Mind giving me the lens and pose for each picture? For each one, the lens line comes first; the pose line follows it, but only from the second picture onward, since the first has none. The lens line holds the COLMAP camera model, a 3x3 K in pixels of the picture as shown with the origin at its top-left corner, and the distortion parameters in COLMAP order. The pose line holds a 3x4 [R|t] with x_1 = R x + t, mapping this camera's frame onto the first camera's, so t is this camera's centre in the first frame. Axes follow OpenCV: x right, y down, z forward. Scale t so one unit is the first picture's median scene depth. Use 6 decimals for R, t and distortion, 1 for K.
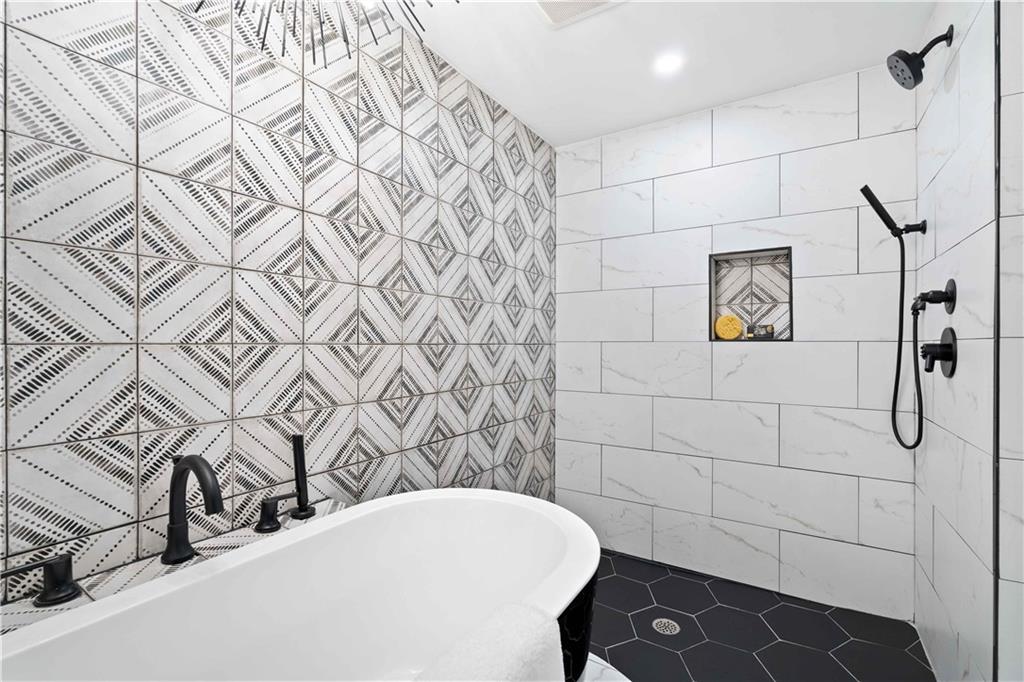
lens RADIAL K [[446.0, 0, 514.5], [0, 446.0, 342.8], [0, 0, 1]] dist [-0.000861, 0.000351]
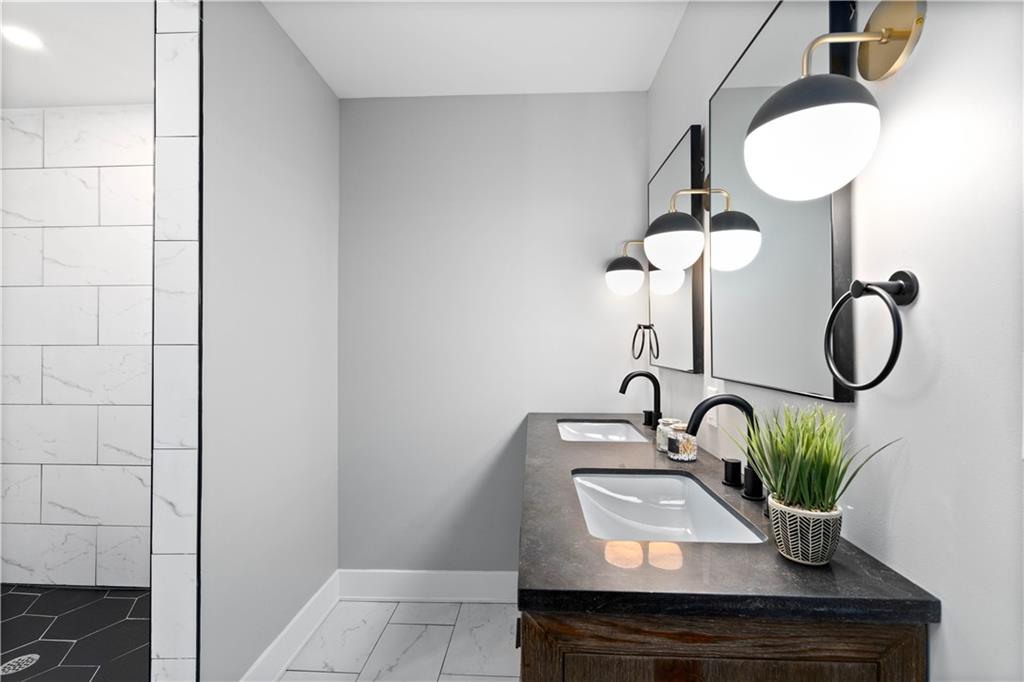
lens RADIAL K [[446.0, 0, 512.2], [0, 446.0, 341.4], [0, 0, 1]] dist [-0.000861, 0.000351]
pose [[0.872468, 0.000504, 0.488672, 0.599338], [0.000810, 0.999997, -0.002477, -0.007507], [-0.488671, 0.002557, 0.872464, -0.208224]]
